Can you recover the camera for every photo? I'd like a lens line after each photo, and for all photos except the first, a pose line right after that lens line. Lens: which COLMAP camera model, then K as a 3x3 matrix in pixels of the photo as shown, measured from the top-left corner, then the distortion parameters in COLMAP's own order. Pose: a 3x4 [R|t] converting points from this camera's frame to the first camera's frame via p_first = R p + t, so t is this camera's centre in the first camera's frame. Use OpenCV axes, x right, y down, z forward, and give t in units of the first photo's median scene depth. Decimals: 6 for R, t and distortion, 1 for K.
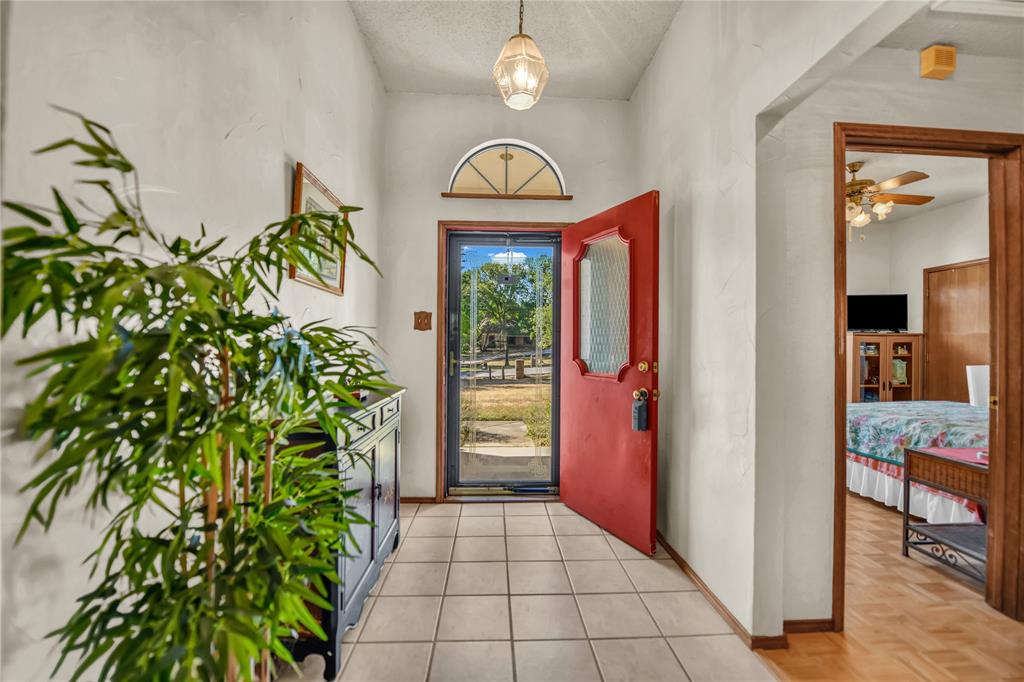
lens RADIAL K [[420.5, 0, 512.4], [0, 420.5, 347.7], [0, 0, 1]] dist [-0.019741, 0.000088]
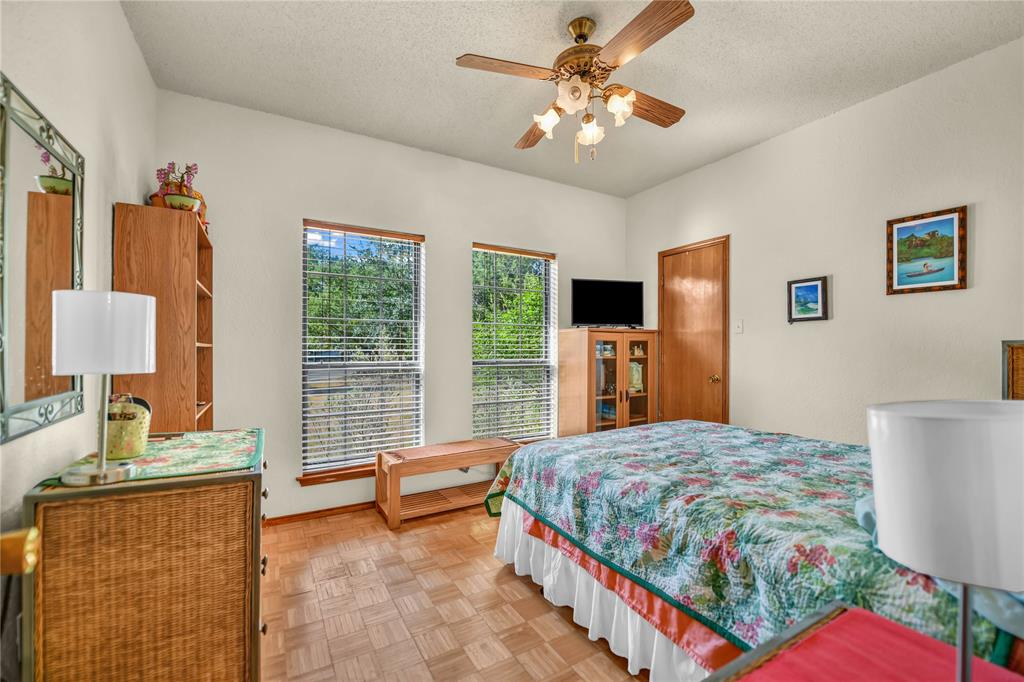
lens RADIAL K [[420.5, 0, 512.4], [0, 420.5, 347.7], [0, 0, 1]] dist [-0.019741, 0.000088]
pose [[0.885065, -0.002392, 0.465462, 0.492847], [0.004215, 0.999987, -0.002876, 0.002364], [-0.465449, 0.004508, 0.885063, 0.557540]]
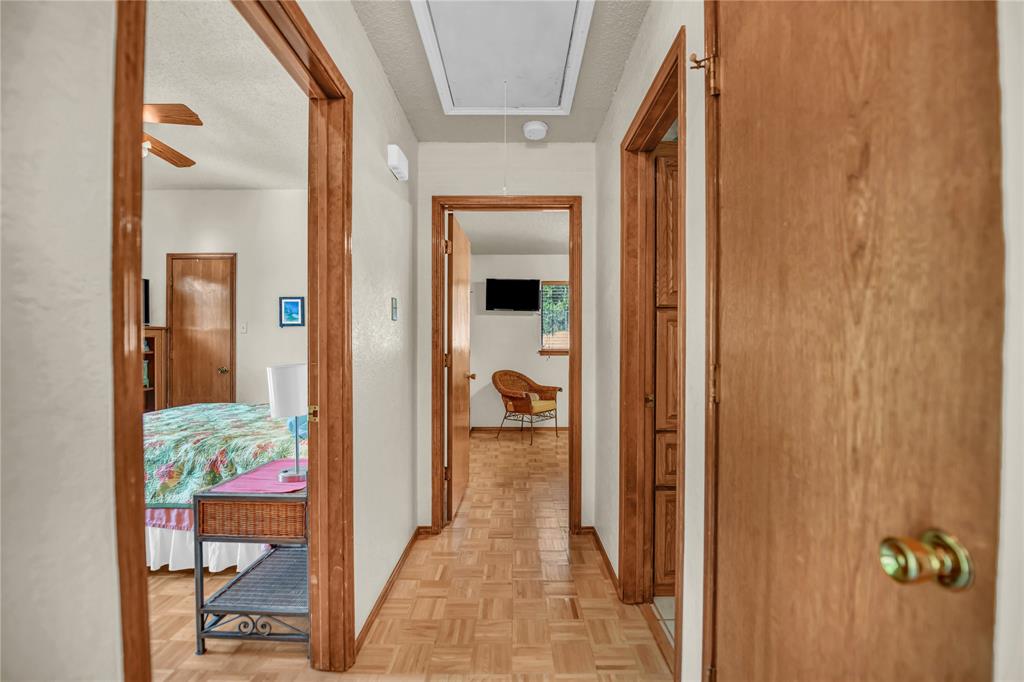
lens RADIAL K [[420.5, 0, 512.4], [0, 420.5, 347.7], [0, 0, 1]] dist [-0.019741, 0.000088]
pose [[0.048093, -0.009707, 0.998796, 0.217460], [-0.000109, 0.999953, 0.009723, -0.000019], [-0.998843, -0.000577, 0.048089, 0.318543]]
